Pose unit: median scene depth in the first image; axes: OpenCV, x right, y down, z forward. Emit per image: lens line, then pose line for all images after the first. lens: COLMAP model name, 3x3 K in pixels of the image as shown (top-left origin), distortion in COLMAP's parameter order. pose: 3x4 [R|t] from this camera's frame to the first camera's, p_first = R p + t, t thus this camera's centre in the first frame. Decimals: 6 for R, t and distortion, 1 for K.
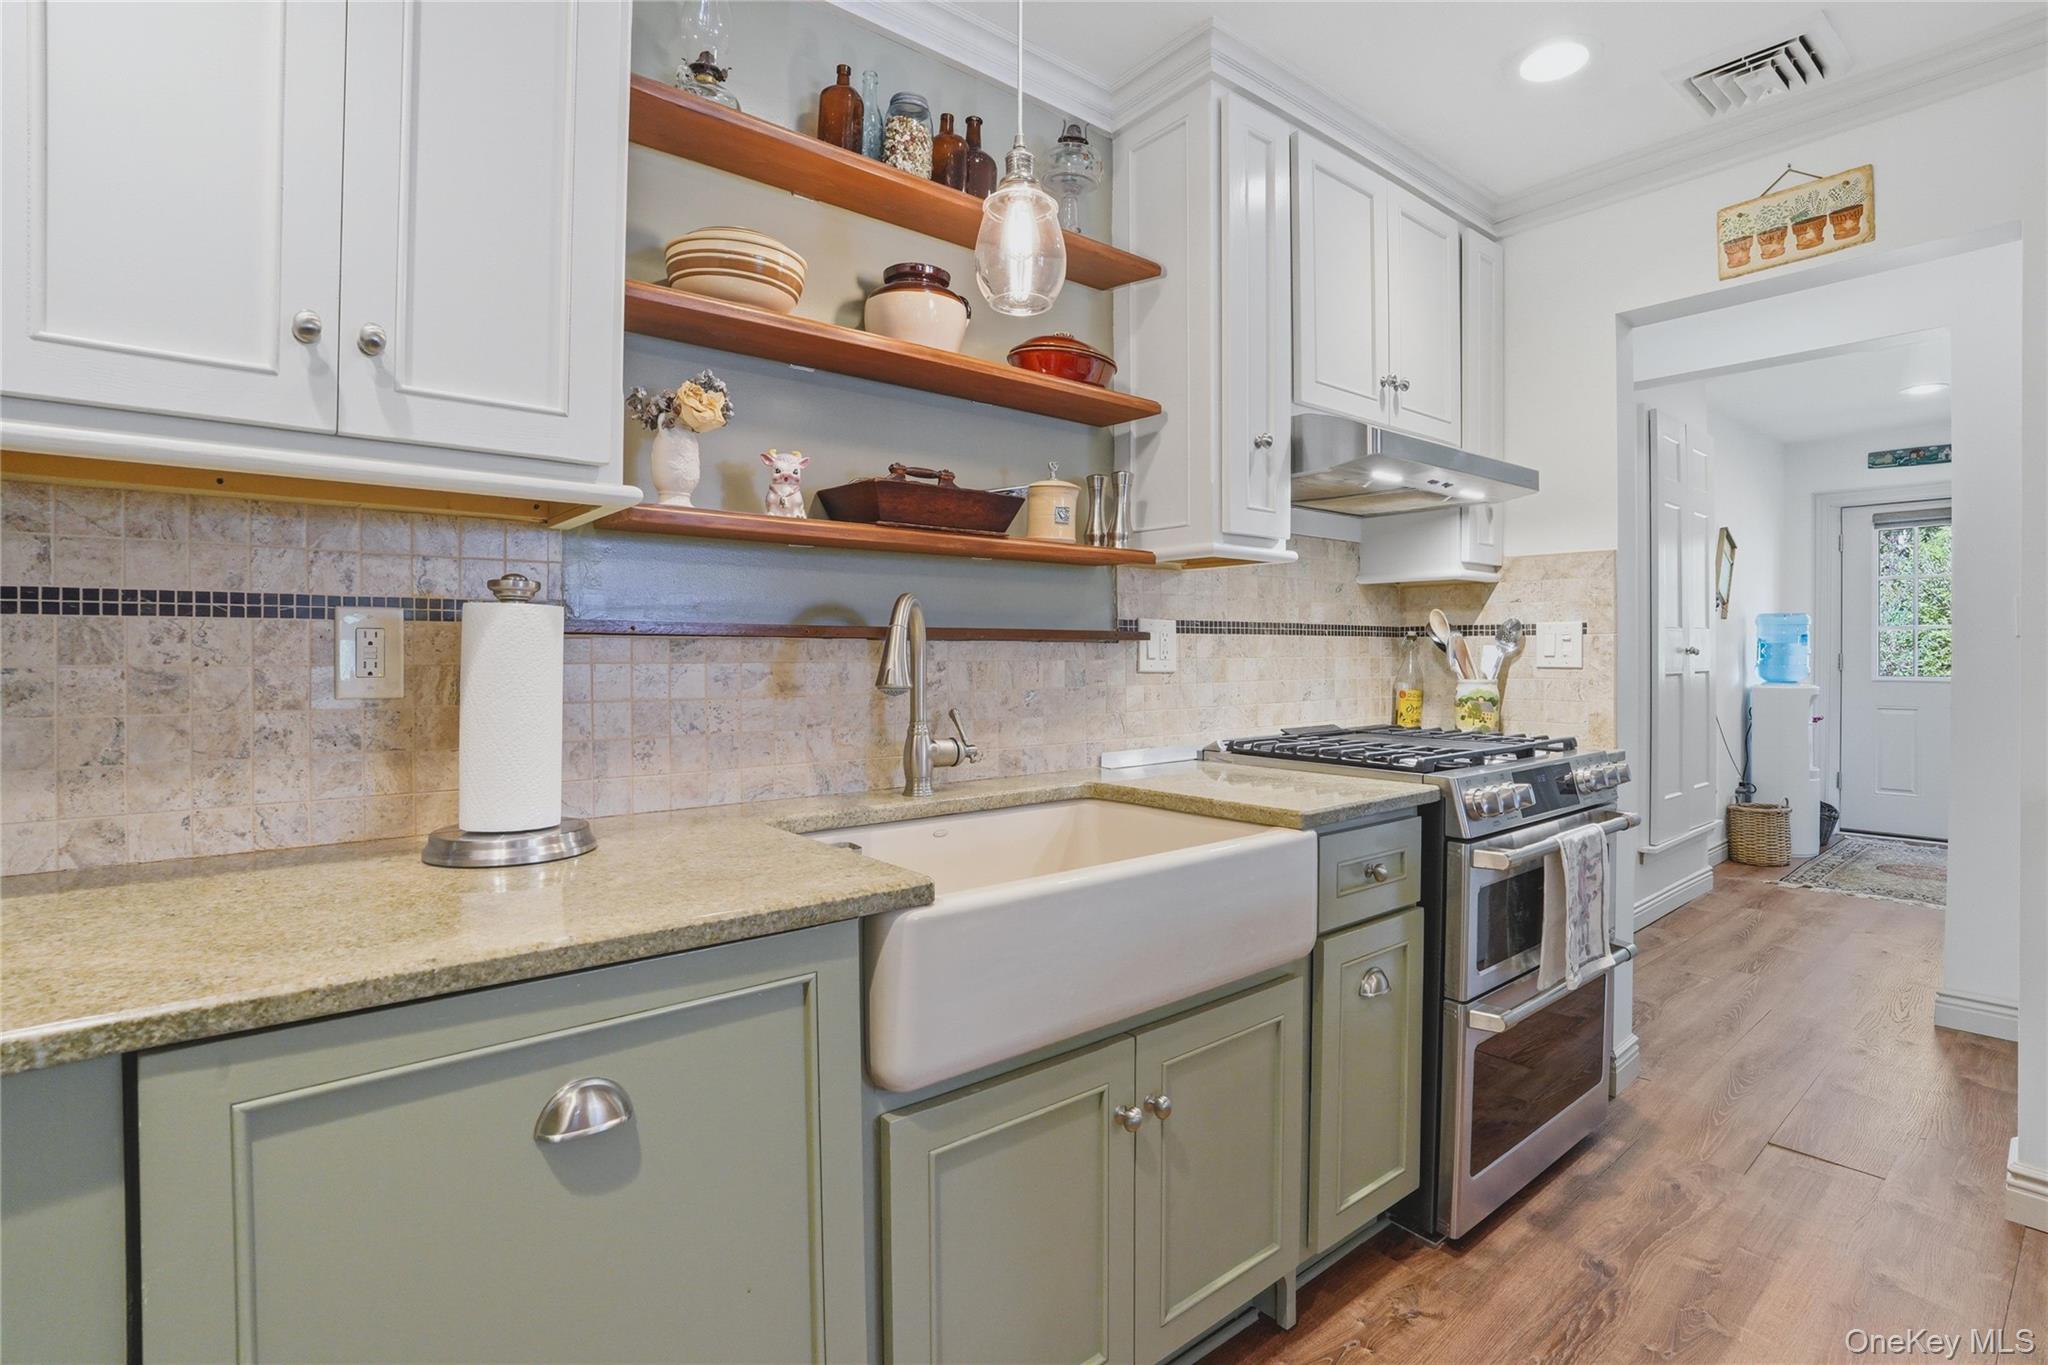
lens RADIAL K [[965.5, 0, 1032.7], [0, 965.5, 665.4], [0, 0, 1]] dist [-0.061095, 0.020326]
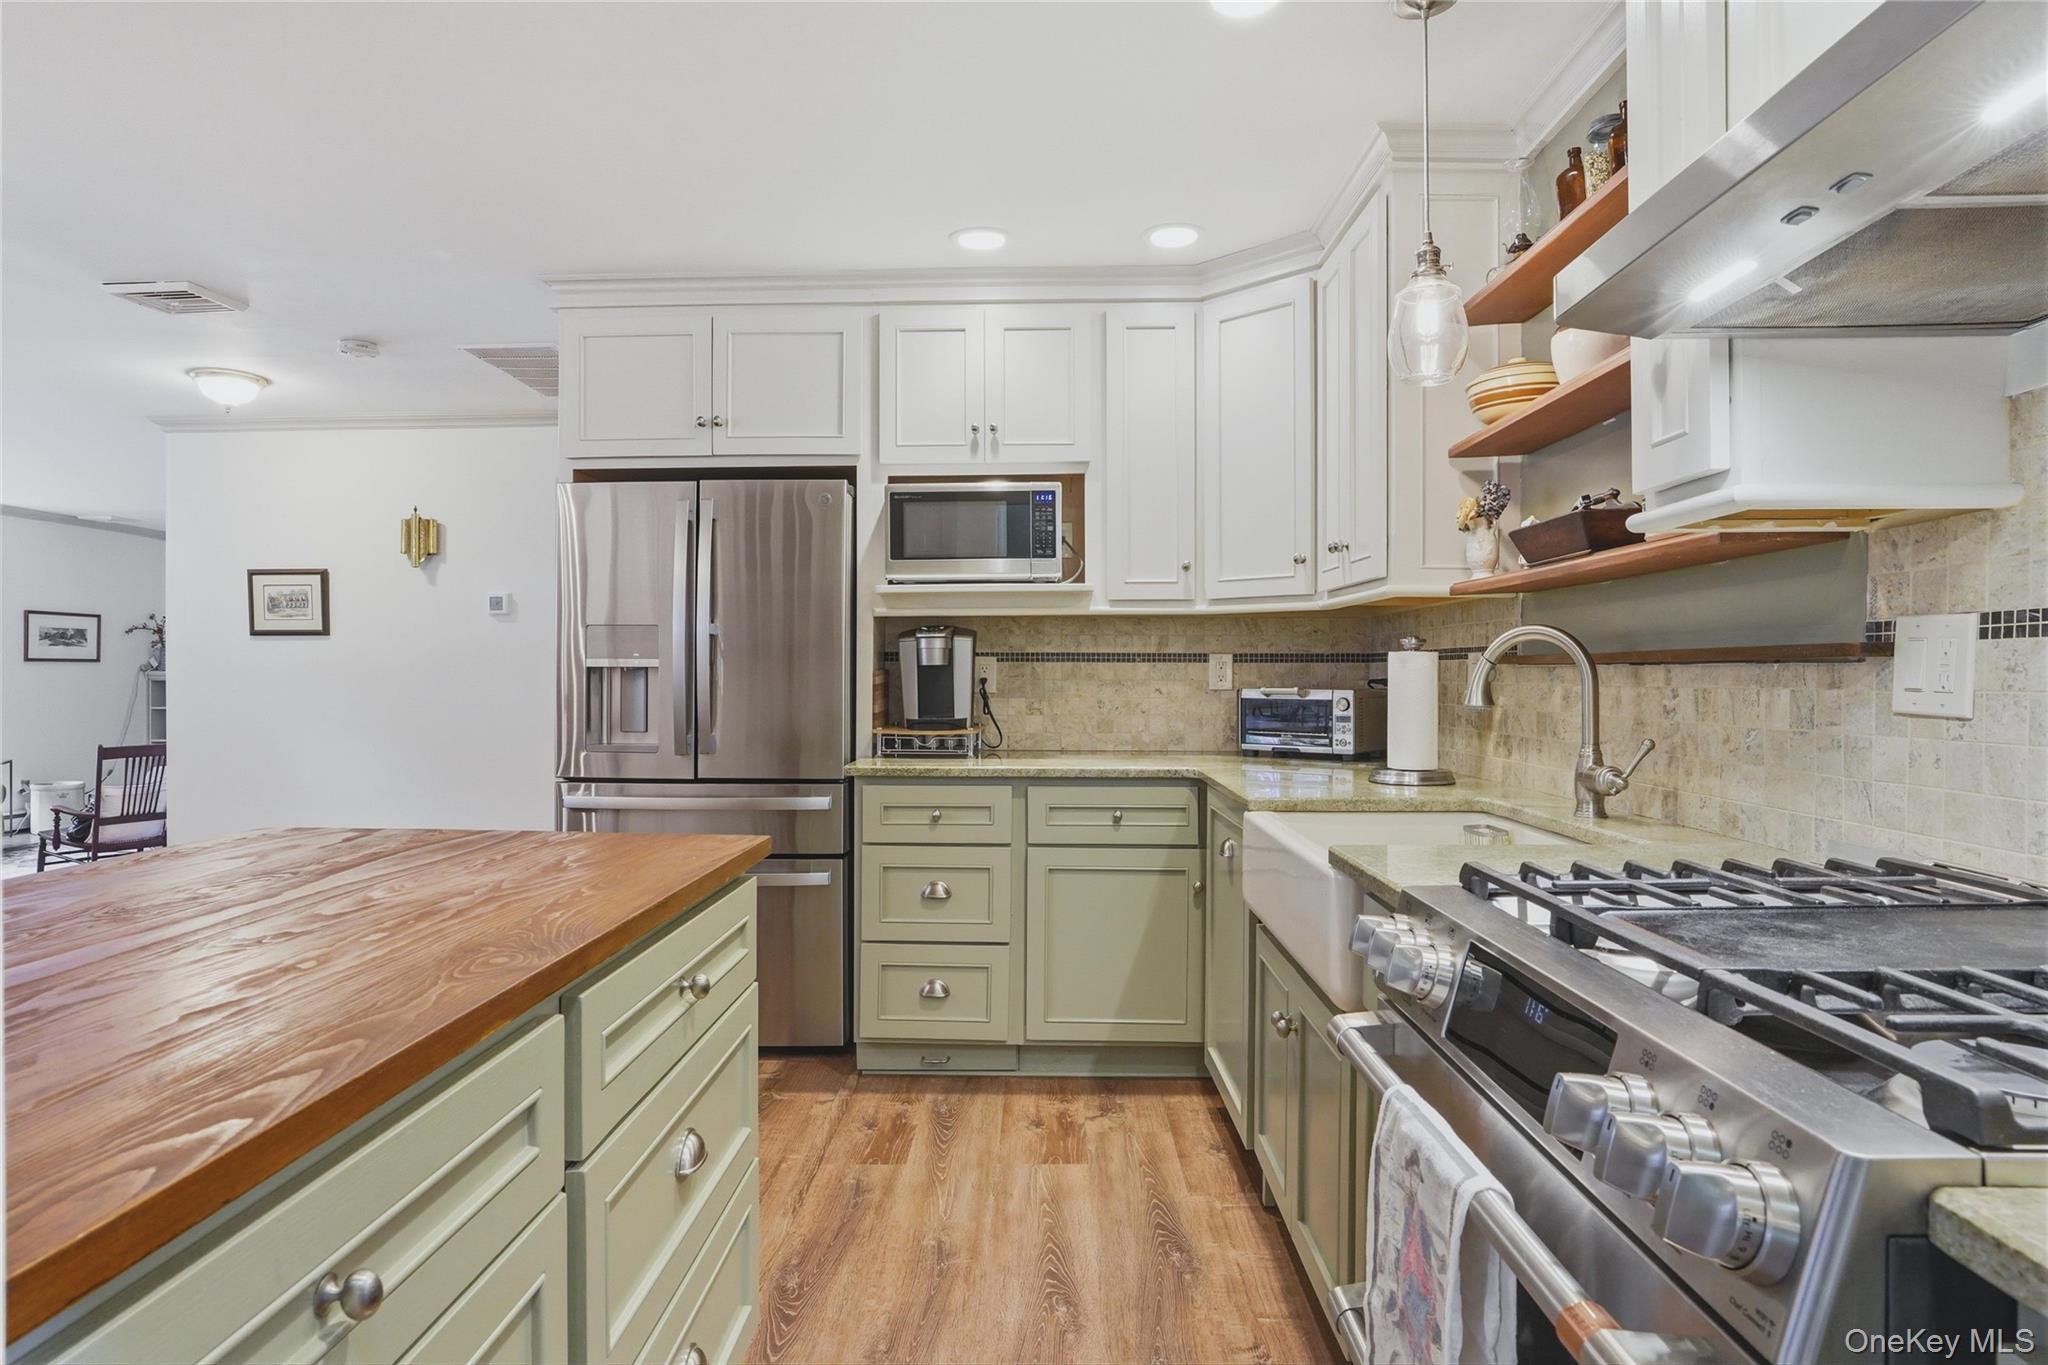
lens RADIAL K [[1156.1, 0, 1021.8], [0, 1156.1, 683.7], [0, 0, 1]] dist [-0.040455, 0.014037]
pose [[-0.653875, 0.004938, -0.756586, 1.036501], [-0.011438, 0.999800, 0.016410, -0.016808], [0.756516, 0.019384, -0.653688, 1.162045]]
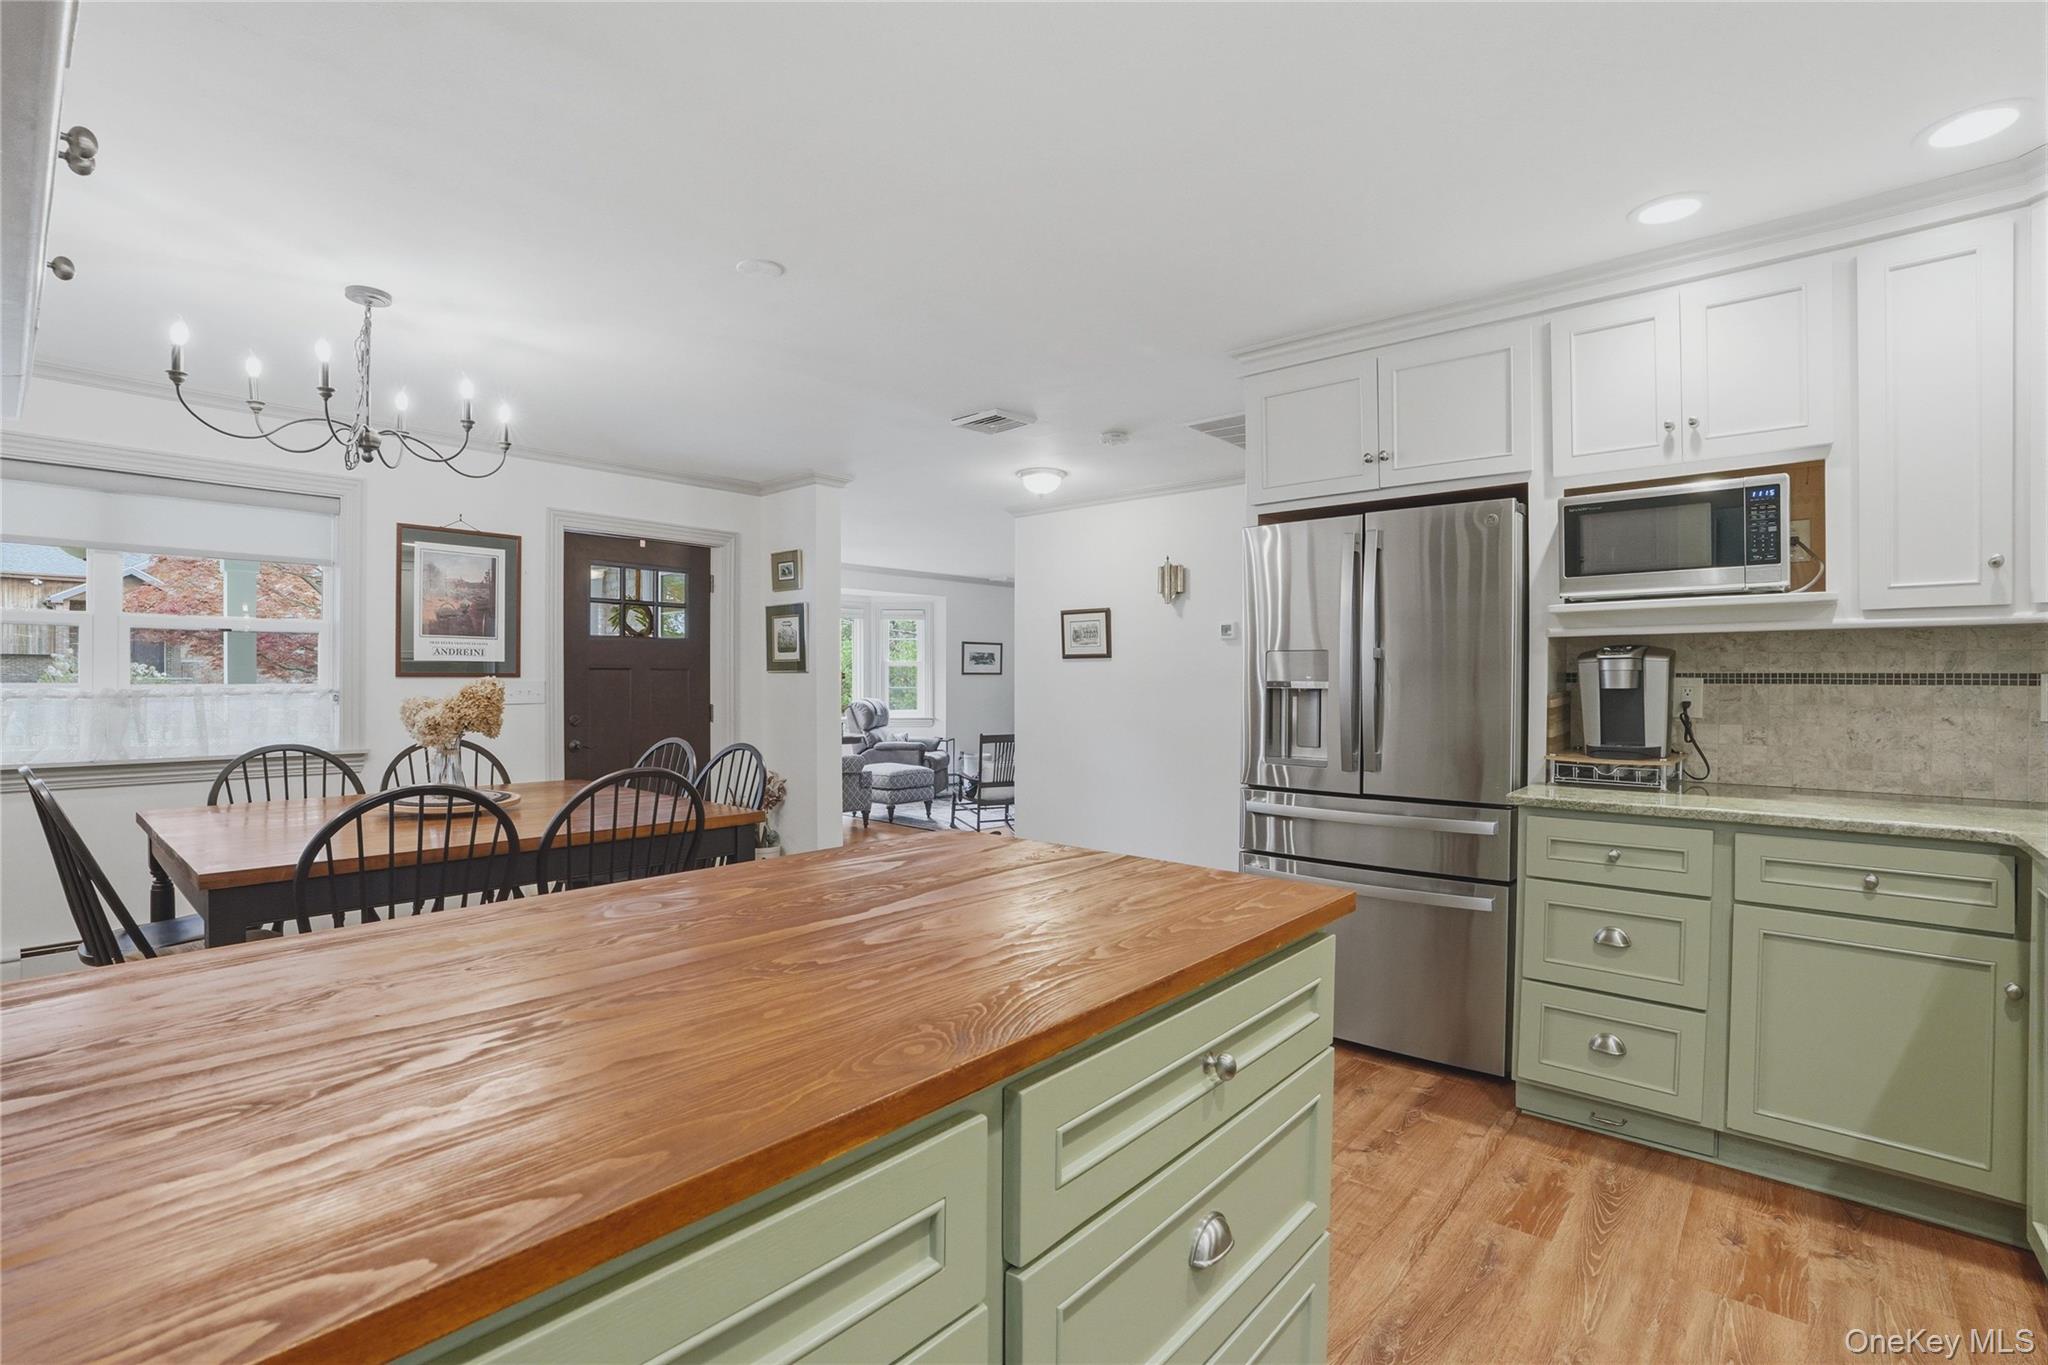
lens RADIAL K [[947.7, 0, 1022.4], [0, 947.7, 683.7], [0, 0, 1]] dist [-0.064094, 0.021732]
pose [[-0.986013, -0.001667, -0.166663, 0.827046], [-0.004871, 0.999811, 0.018819, -0.042414], [0.166600, 0.019368, -0.985834, 1.046810]]
